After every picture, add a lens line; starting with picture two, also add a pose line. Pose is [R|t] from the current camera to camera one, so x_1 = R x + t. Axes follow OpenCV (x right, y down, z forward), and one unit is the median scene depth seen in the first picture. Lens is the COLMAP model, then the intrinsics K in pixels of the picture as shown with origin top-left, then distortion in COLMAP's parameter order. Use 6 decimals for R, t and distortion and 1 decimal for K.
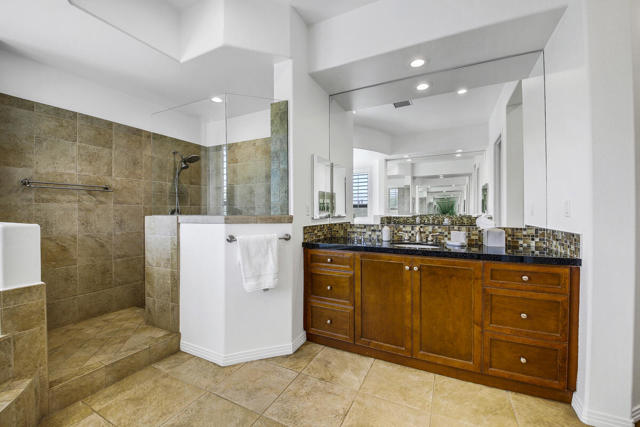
lens RADIAL K [[256.9, 0, 318.9], [0, 256.9, 210.5], [0, 0, 1]] dist [-0.002333, -0.000448]
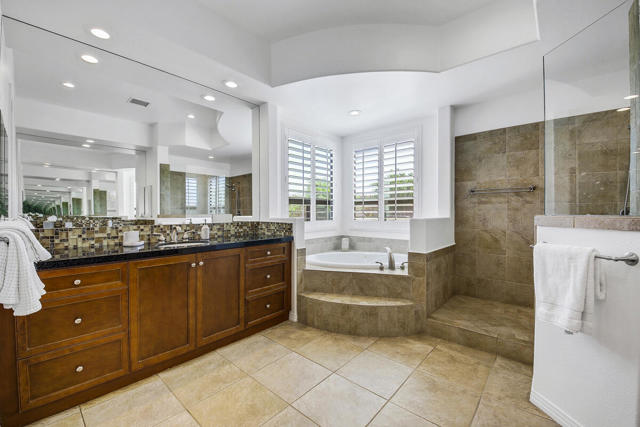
lens RADIAL K [[271.2, 0, 318.5], [0, 271.2, 215.2], [0, 0, 1]] dist [-0.012150, -0.002098]
pose [[-0.239027, 0.011296, -0.970947, 0.521385], [0.006857, 0.999927, 0.009945, 0.006691], [0.970989, -0.004281, -0.239087, 0.484370]]
